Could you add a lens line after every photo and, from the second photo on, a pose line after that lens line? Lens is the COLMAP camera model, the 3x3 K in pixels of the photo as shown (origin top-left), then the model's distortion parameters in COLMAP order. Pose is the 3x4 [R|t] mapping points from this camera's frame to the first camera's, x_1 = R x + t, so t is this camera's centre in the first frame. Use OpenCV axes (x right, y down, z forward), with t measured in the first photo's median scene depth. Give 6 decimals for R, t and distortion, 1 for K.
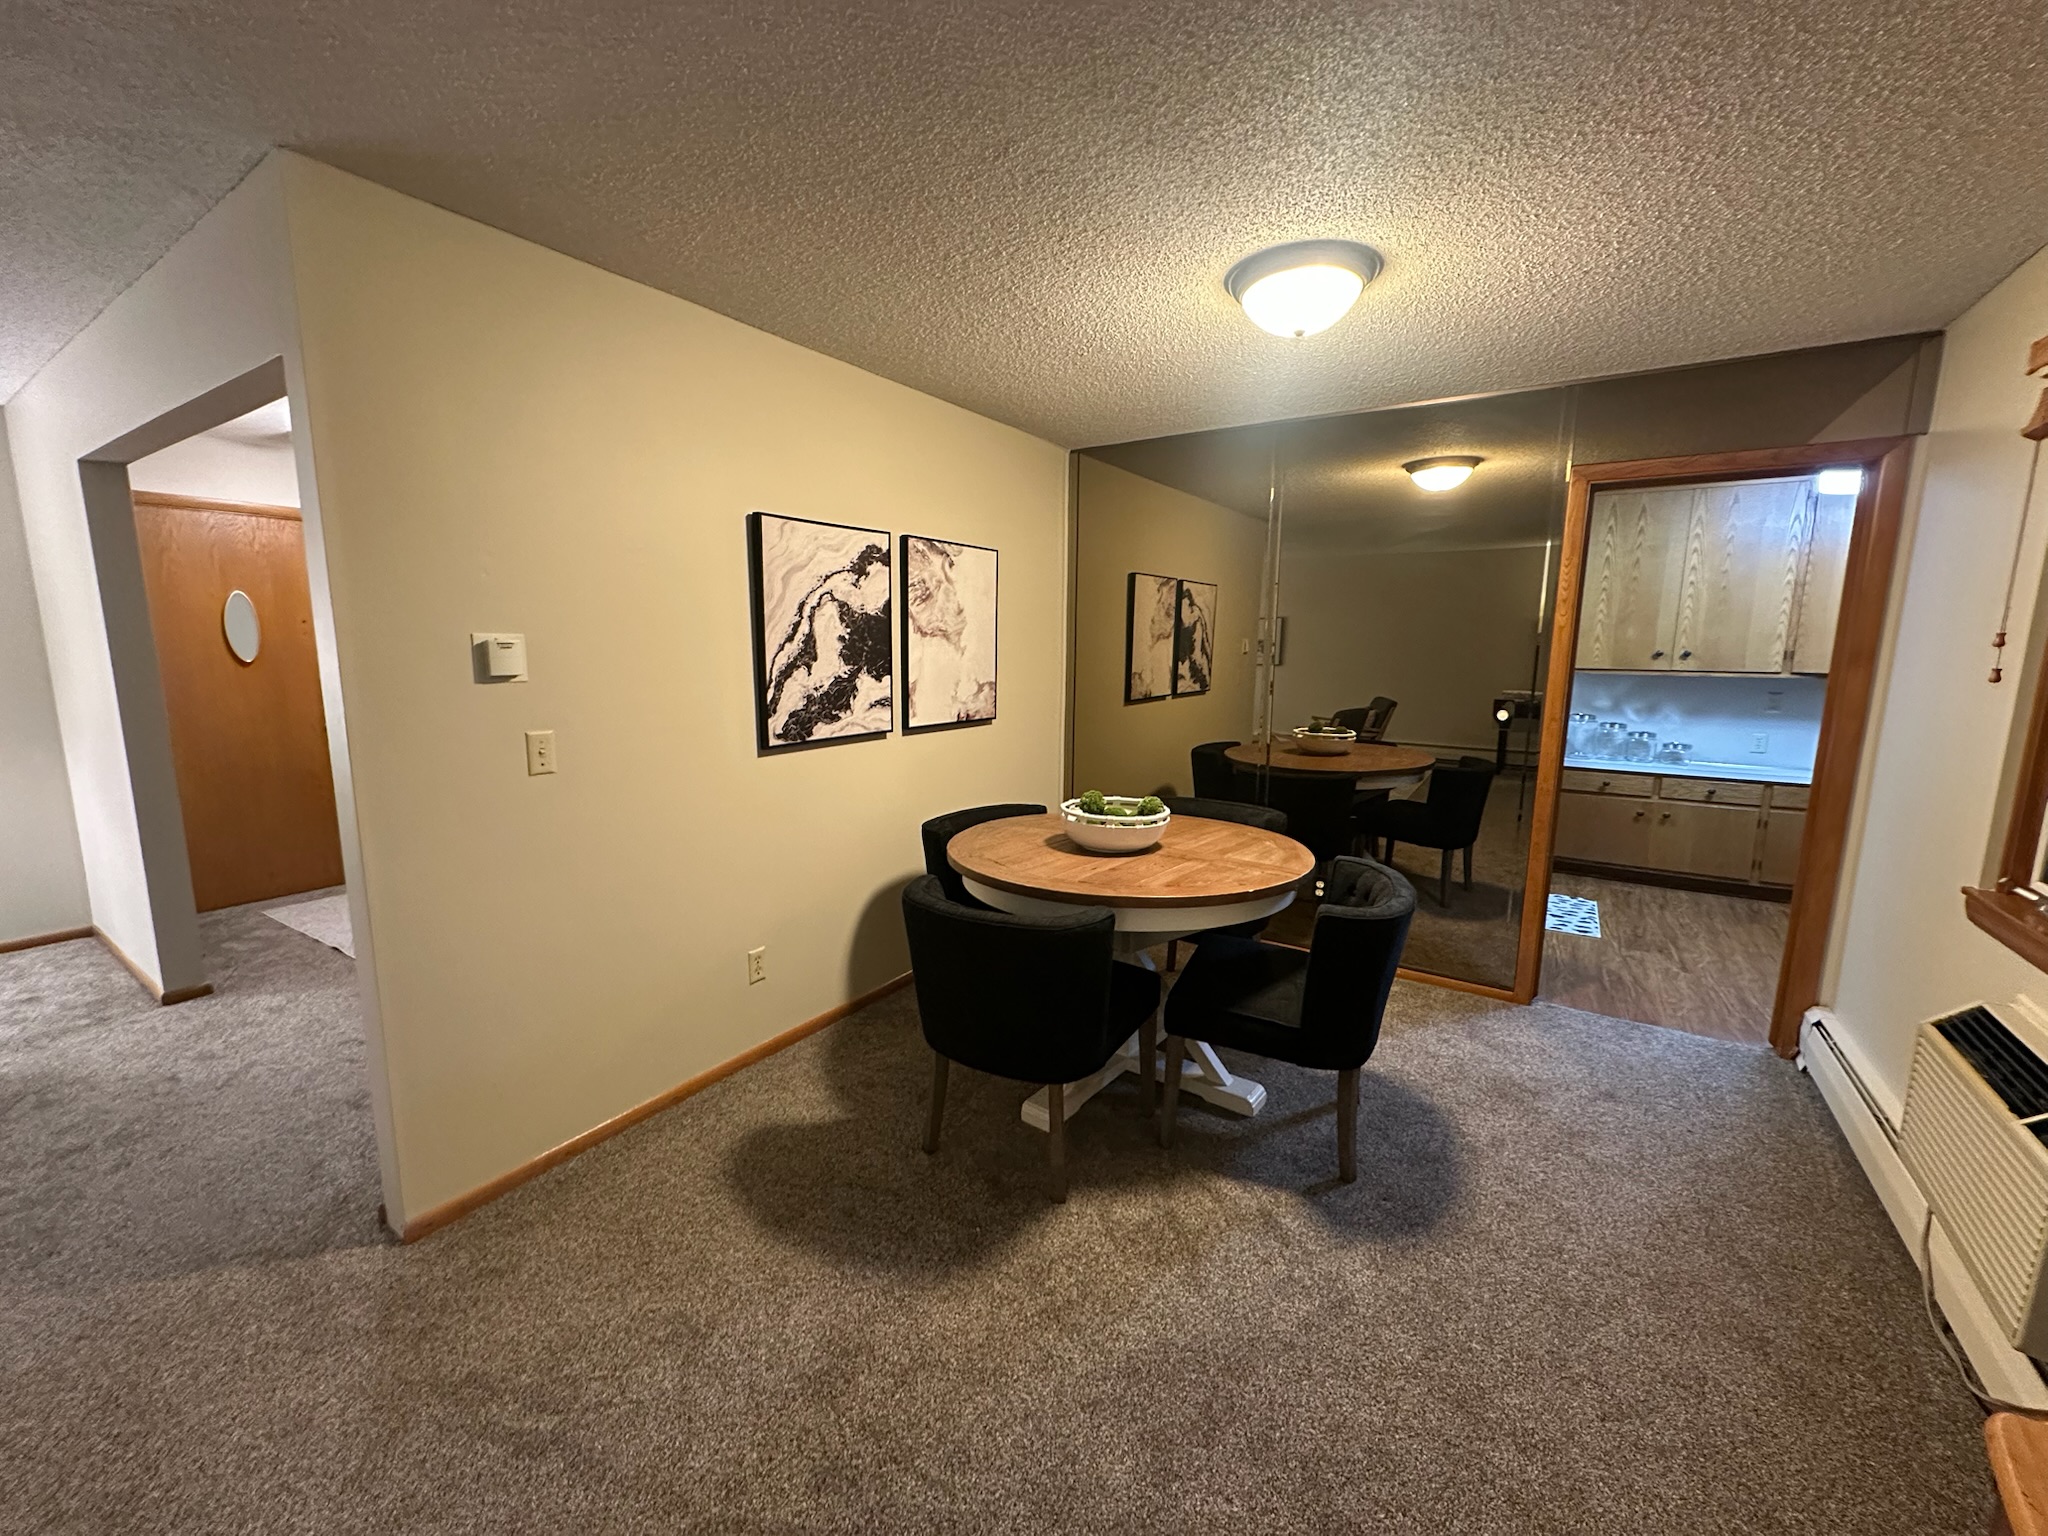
lens RADIAL K [[817.1, 0, 1025.6], [0, 817.1, 764.2], [0, 0, 1]] dist [-0.006612, 0.001342]
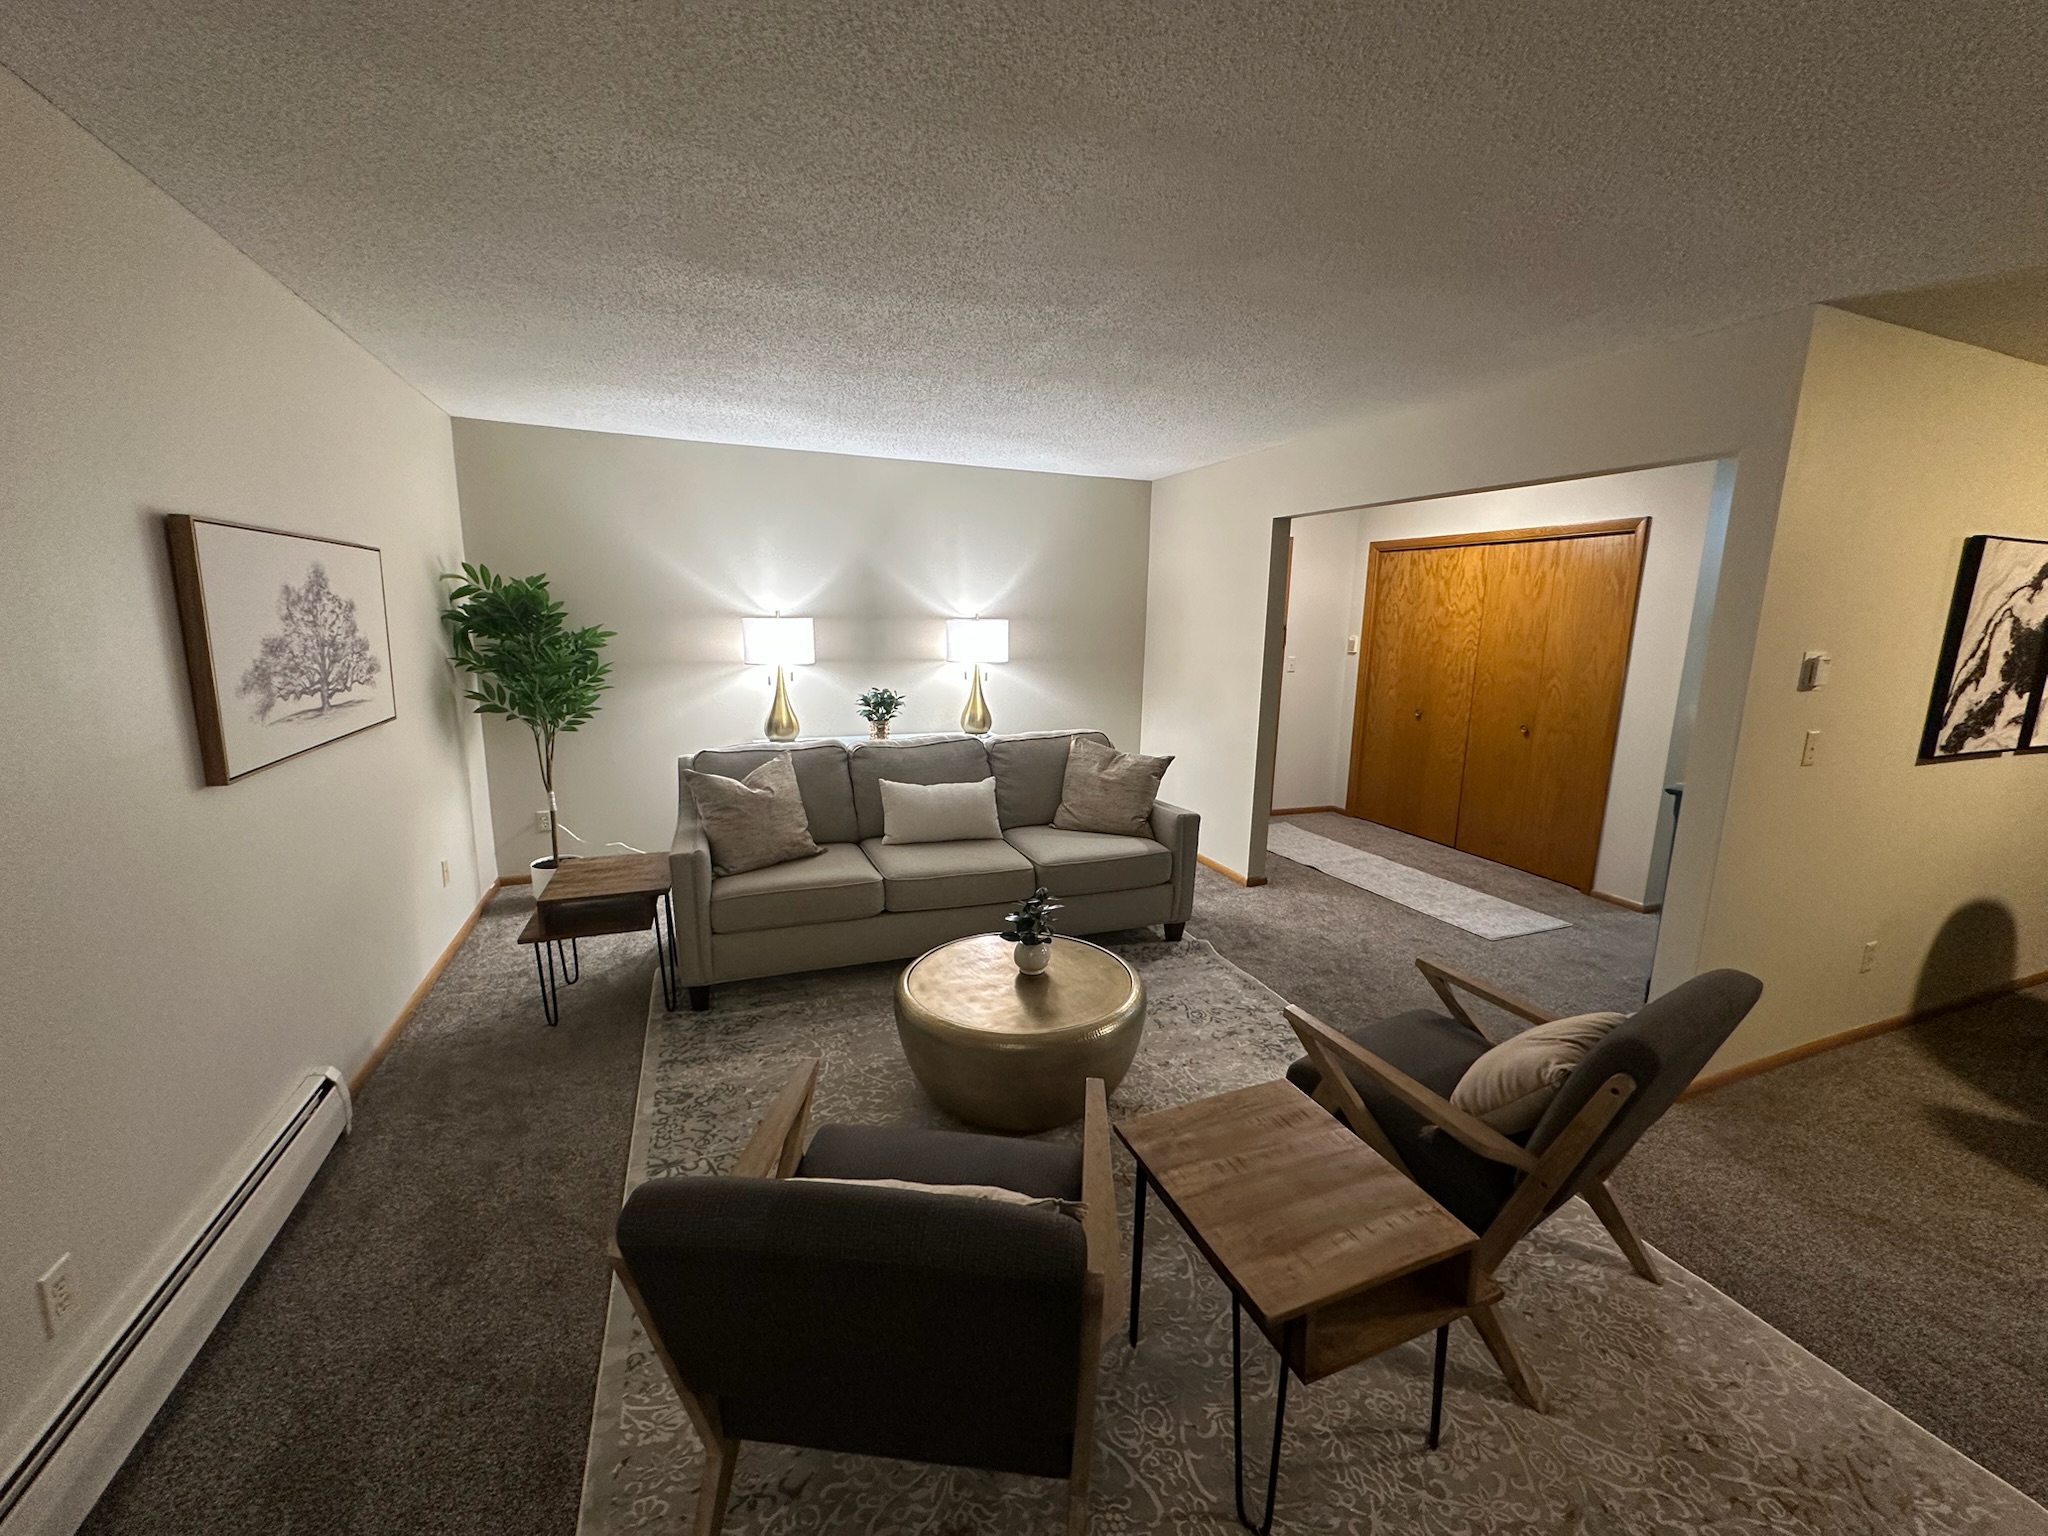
lens RADIAL K [[817.1, 0, 1024.0], [0, 817.1, 768.3], [0, 0, 1]] dist [-0.006612, 0.001342]
pose [[0.819733, 0.111065, -0.561874, -0.645842], [-0.097638, 0.993757, 0.053988, 0.048546], [0.564362, 0.010605, 0.825459, -0.500200]]
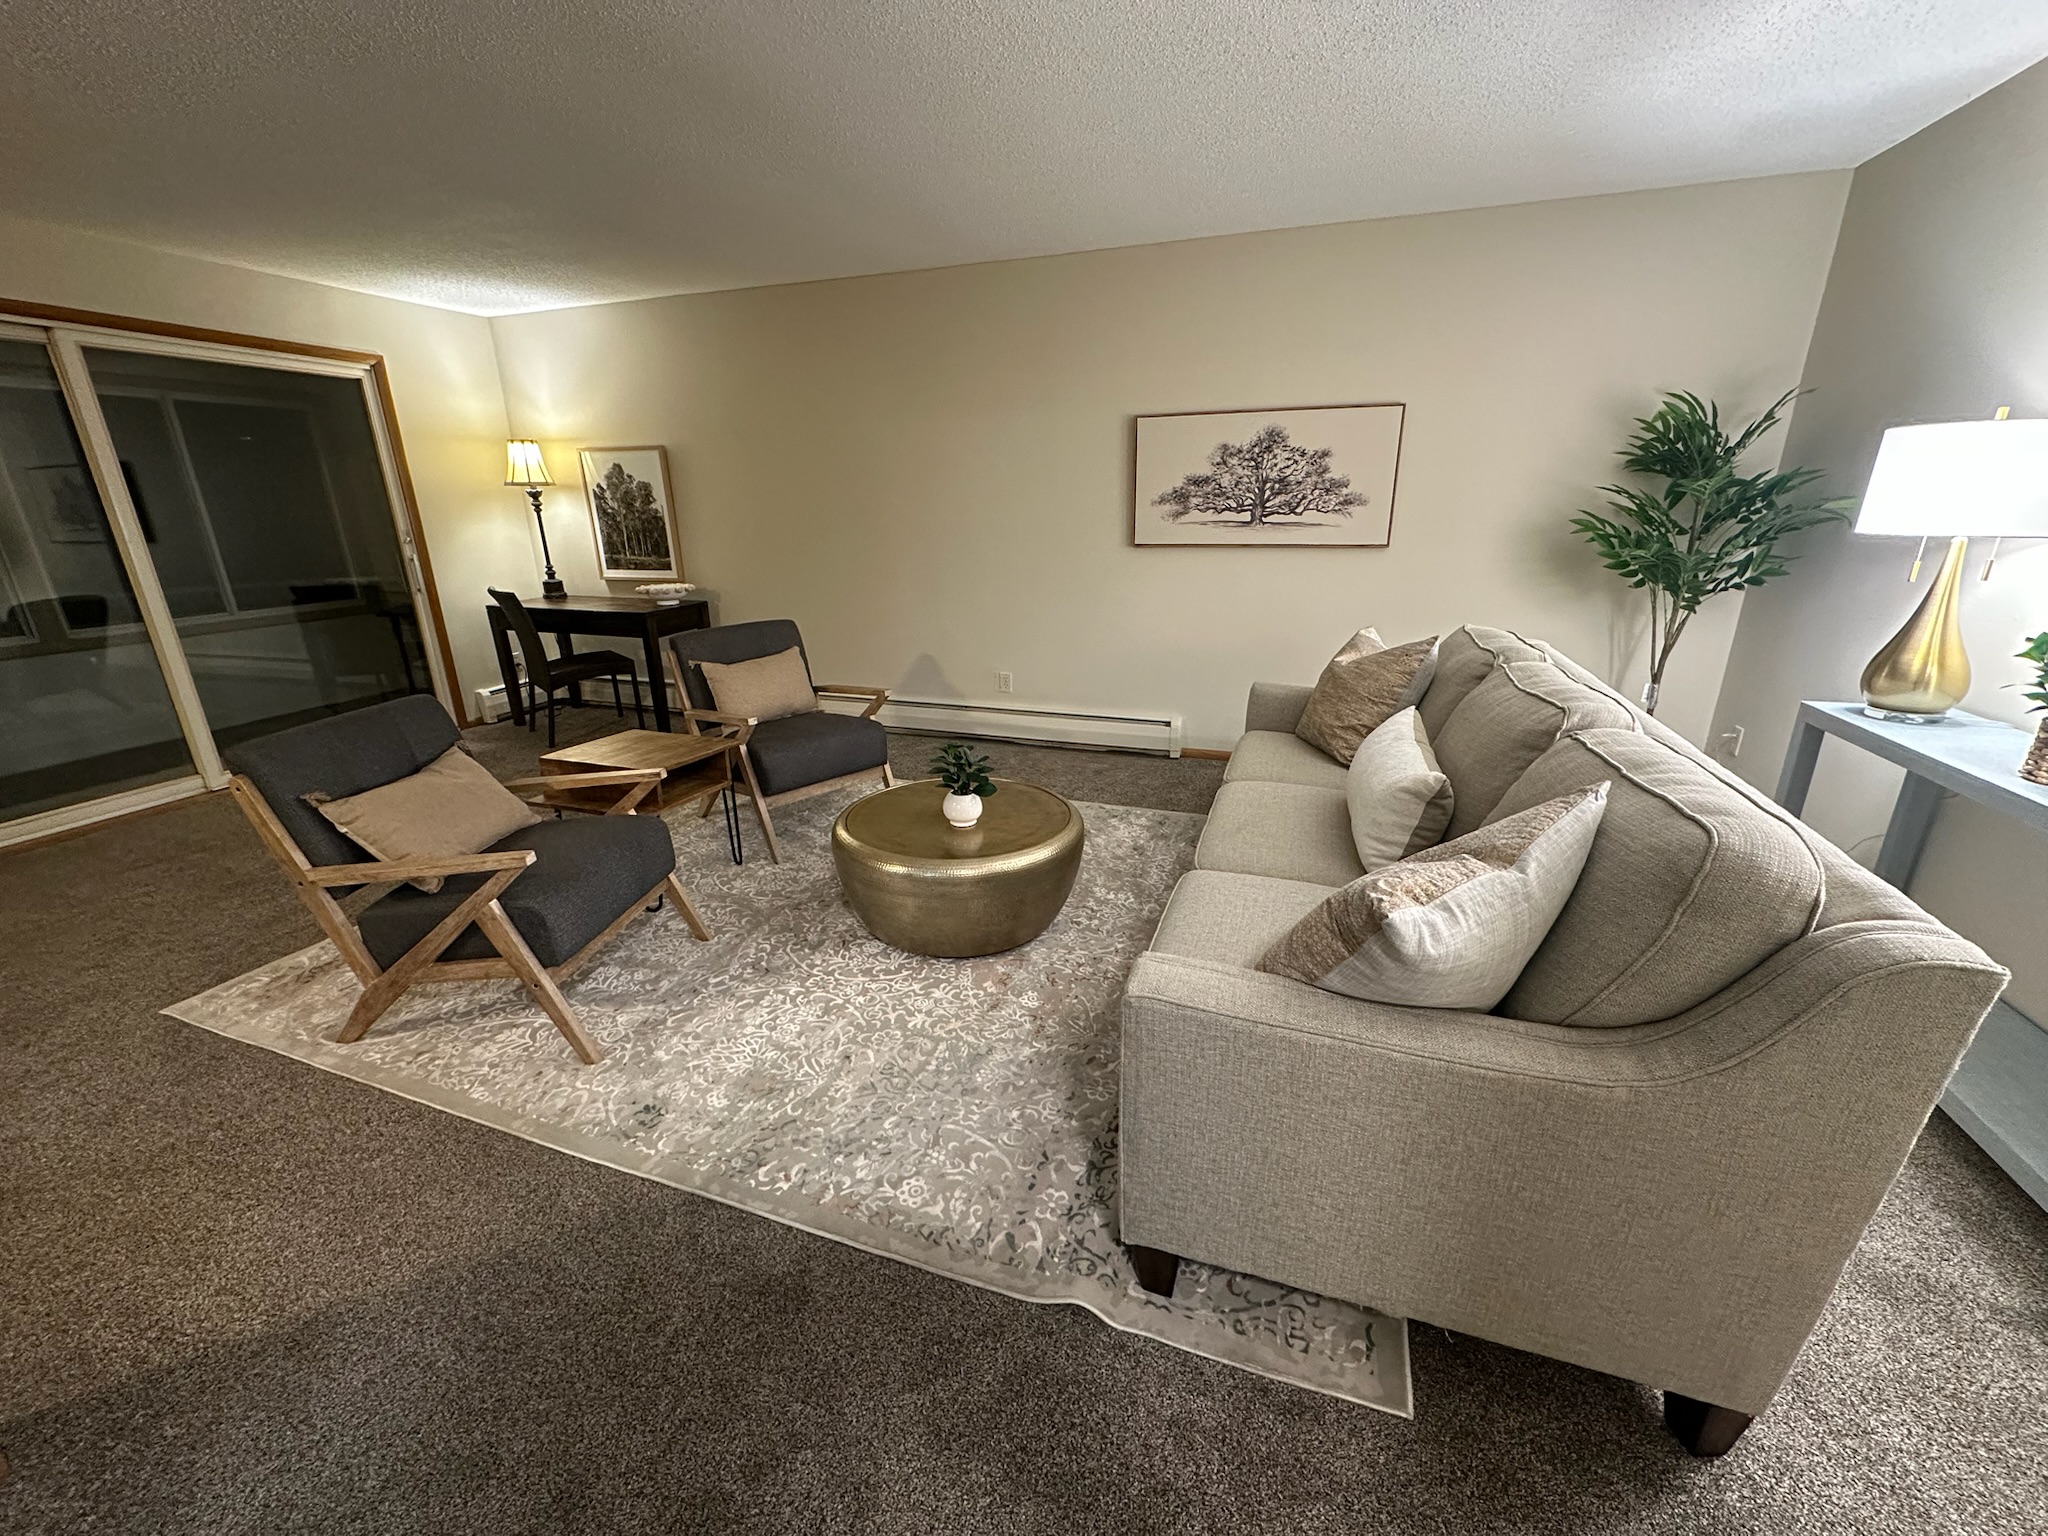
lens RADIAL K [[817.1, 0, 1020.7], [0, 817.1, 772.8], [0, 0, 1]] dist [-0.006612, 0.001342]
pose [[-0.969196, 0.080044, -0.232922, -0.994490], [-0.035915, 0.889674, 0.455182, -0.128589], [0.243659, 0.449526, -0.859393, 1.029027]]
